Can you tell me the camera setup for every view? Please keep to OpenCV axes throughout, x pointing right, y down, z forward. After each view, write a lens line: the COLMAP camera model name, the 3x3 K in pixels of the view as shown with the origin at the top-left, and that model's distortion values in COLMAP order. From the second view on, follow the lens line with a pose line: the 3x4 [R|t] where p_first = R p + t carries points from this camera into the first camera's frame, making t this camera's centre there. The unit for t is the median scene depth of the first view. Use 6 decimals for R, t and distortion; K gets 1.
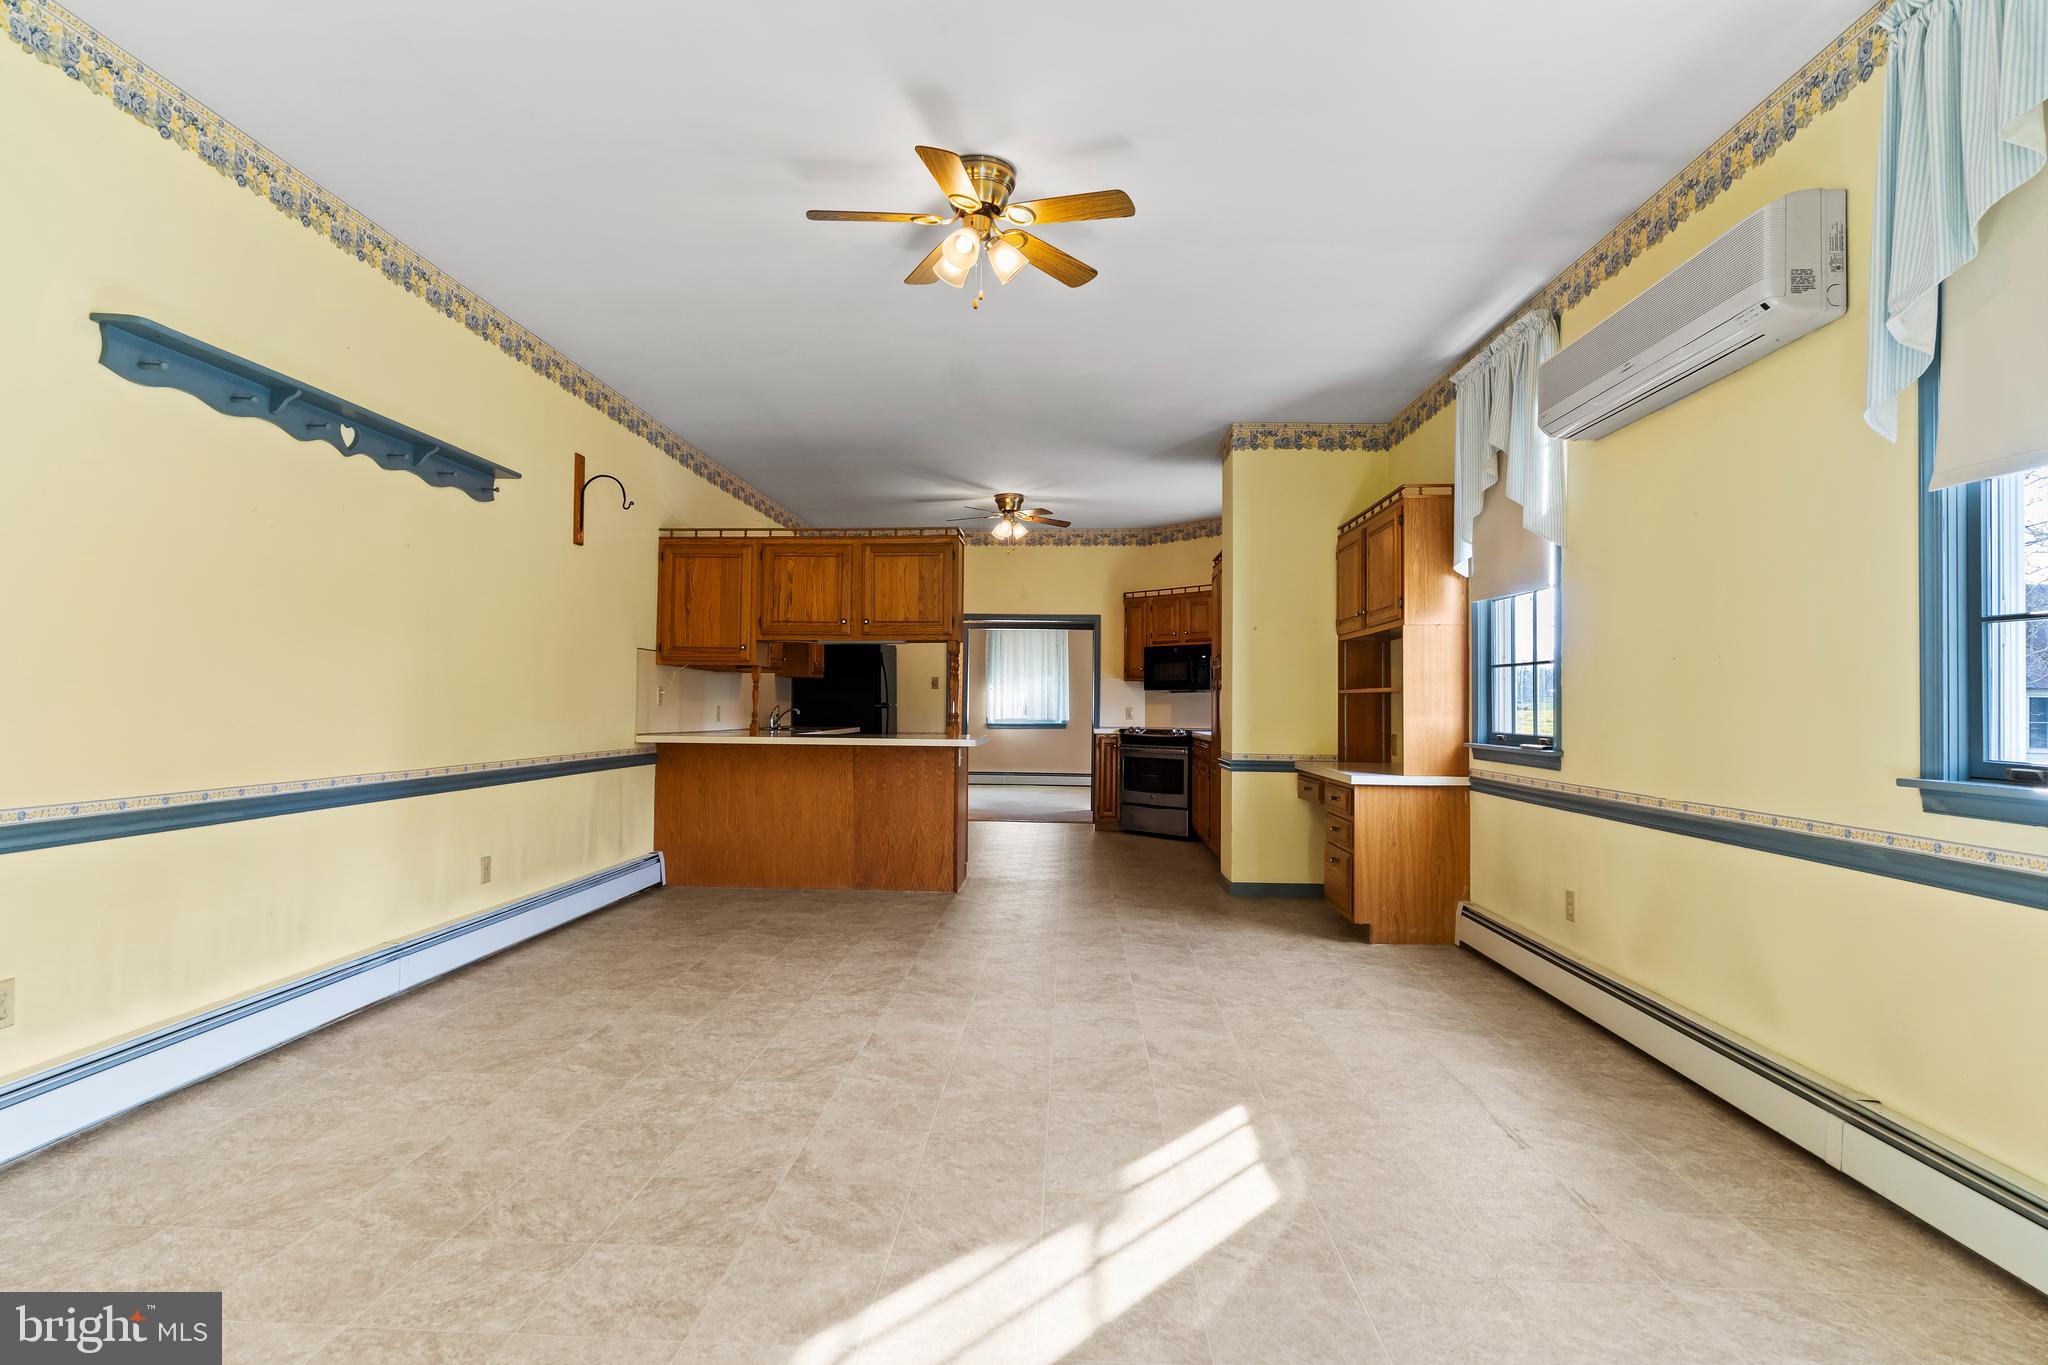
lens RADIAL K [[1055.0, 0, 1015.5], [0, 1055.0, 694.9], [0, 0, 1]] dist [-0.007805, 0.004000]
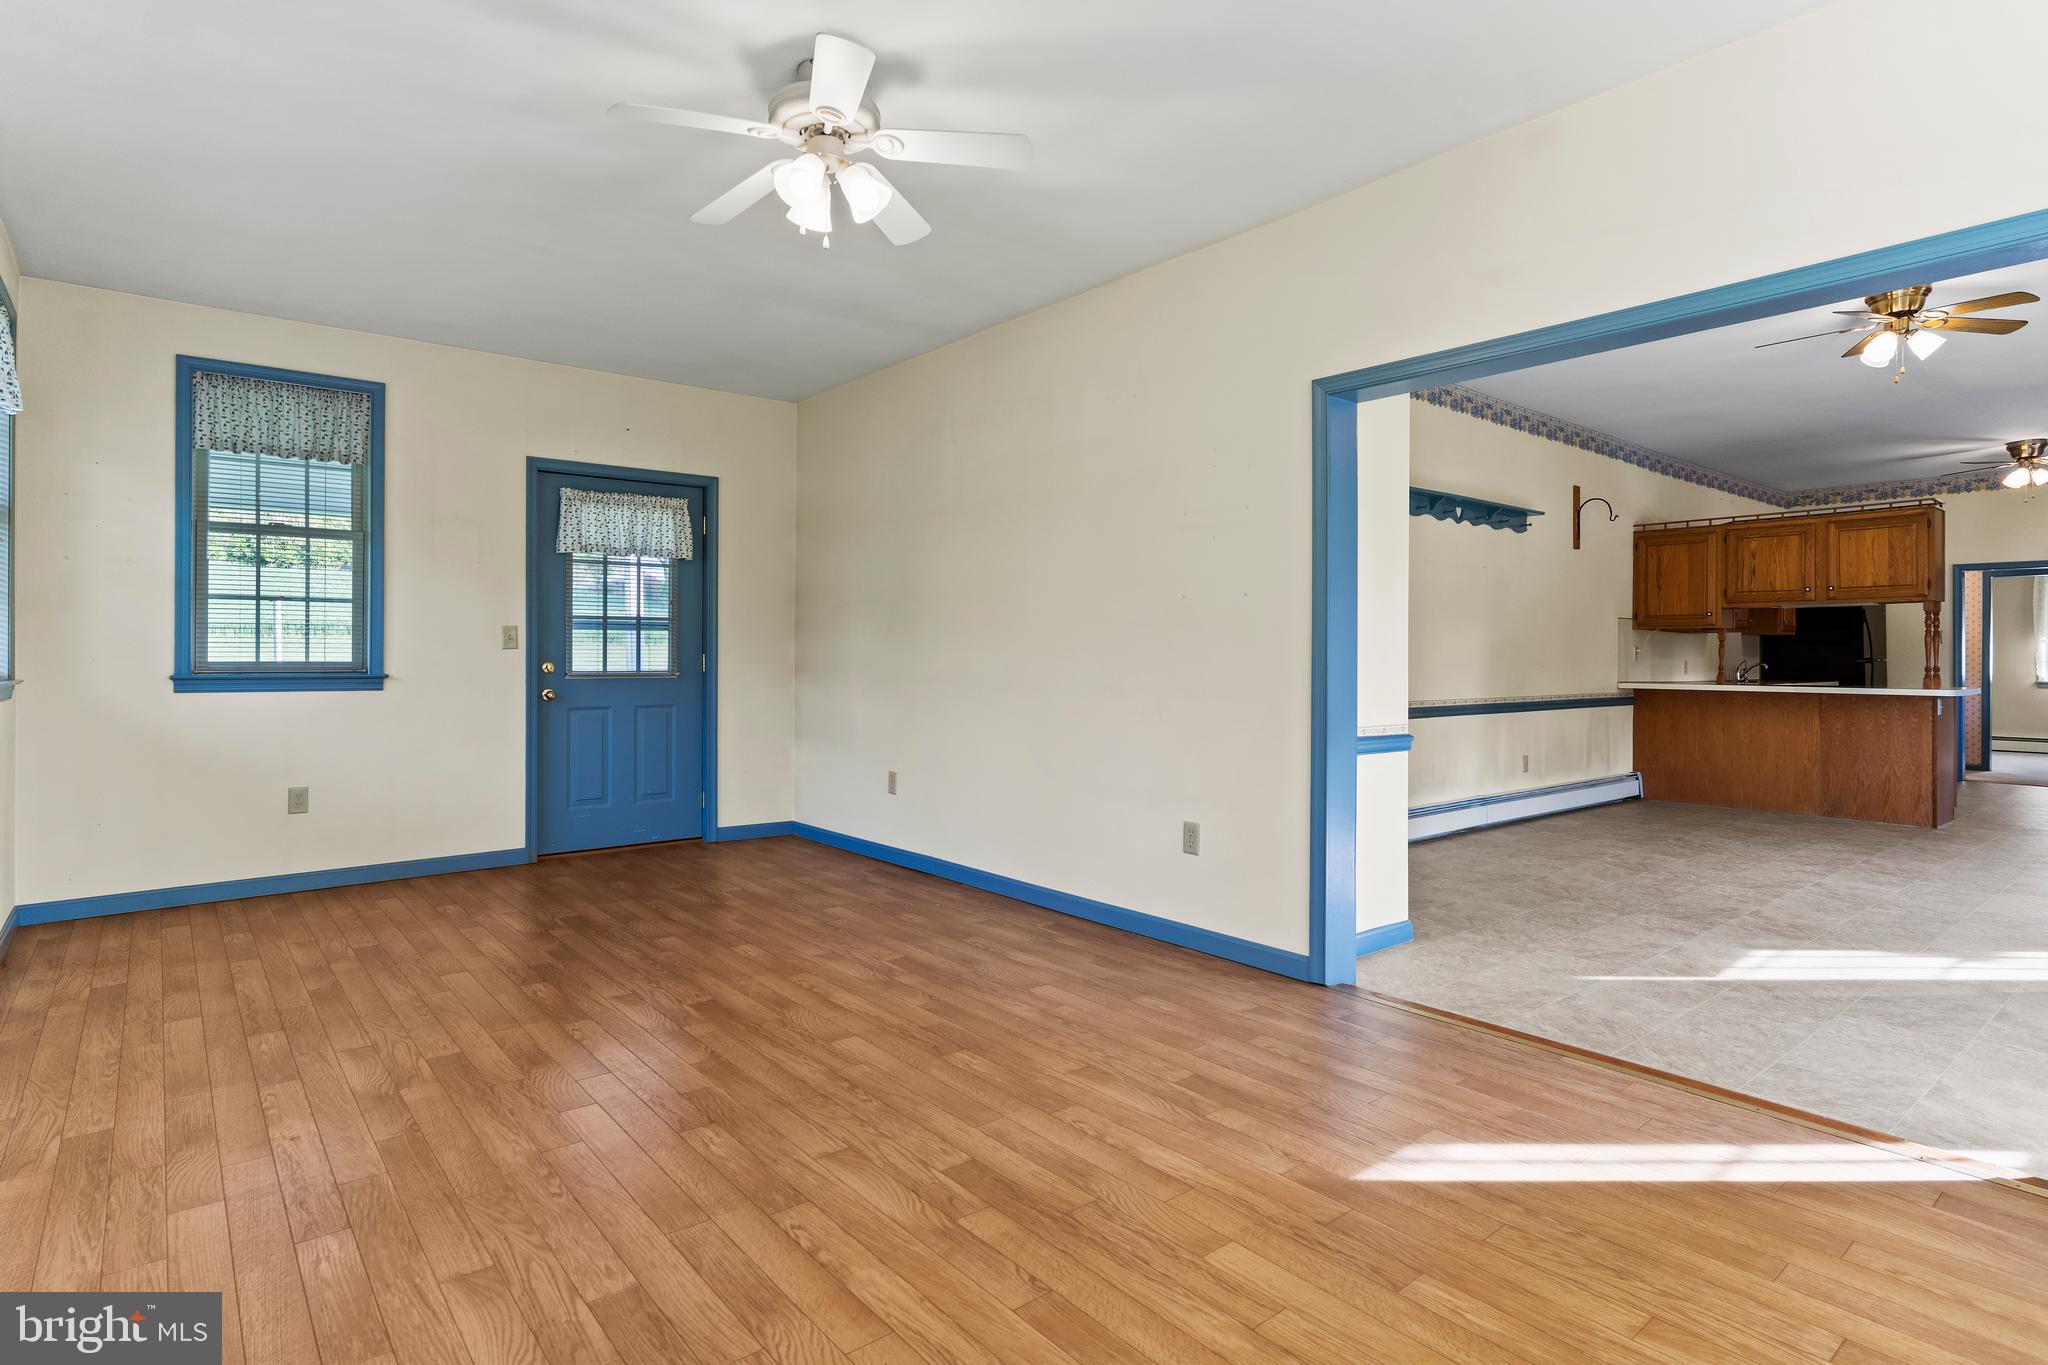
lens RADIAL K [[1055.0, 0, 1010.7], [0, 1055.0, 645.9], [0, 0, 1]] dist [-0.007805, 0.004000]
pose [[0.671196, -0.013507, -0.741157, 0.113079], [0.008696, 0.999909, -0.010348, -0.001373], [0.741229, 0.000500, 0.671252, -0.465796]]
